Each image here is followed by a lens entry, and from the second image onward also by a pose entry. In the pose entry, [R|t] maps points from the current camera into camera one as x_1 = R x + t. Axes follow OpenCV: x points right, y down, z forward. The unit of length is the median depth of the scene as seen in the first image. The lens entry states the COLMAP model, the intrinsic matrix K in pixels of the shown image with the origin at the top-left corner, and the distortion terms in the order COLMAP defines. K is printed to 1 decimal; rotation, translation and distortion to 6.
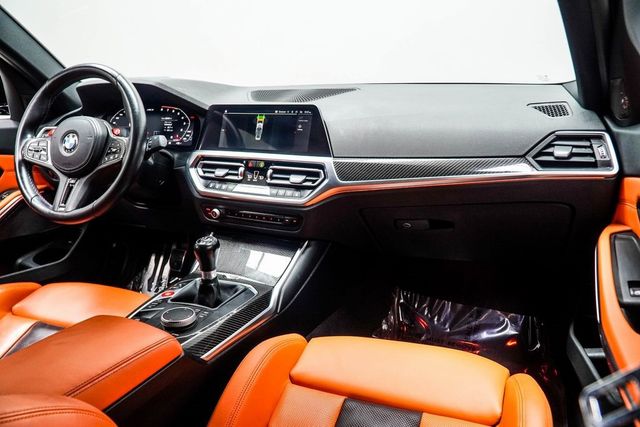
lens RADIAL K [[509.7, 0, 304.0], [0, 509.7, 216.2], [0, 0, 1]] dist [-0.000444, -0.001691]
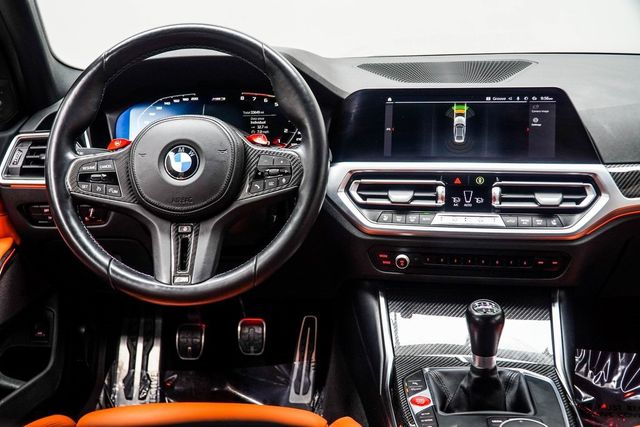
lens RADIAL K [[741.7, 0, 294.3], [0, 741.7, 216.5], [0, 0, 1]] dist [-0.001370, -0.038225]
pose [[0.950622, -0.073147, 0.301608, -0.600485], [0.082095, 0.996478, -0.017082, -0.059391], [-0.299296, 0.041000, 0.953279, 0.176214]]
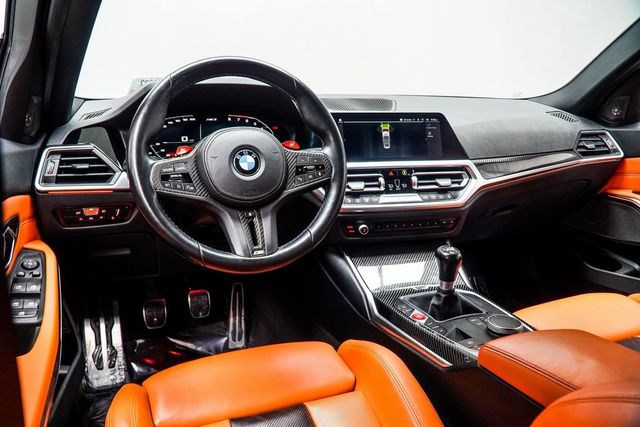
lens RADIAL K [[509.7, 0, 304.0], [0, 509.7, 216.2], [0, 0, 1]] dist [-0.000444, -0.001691]
pose [[0.717838, -0.131715, 0.683637, -0.924487], [0.153779, 0.987685, 0.028823, -0.076404], [-0.679014, 0.084439, 0.729253, 0.418447]]
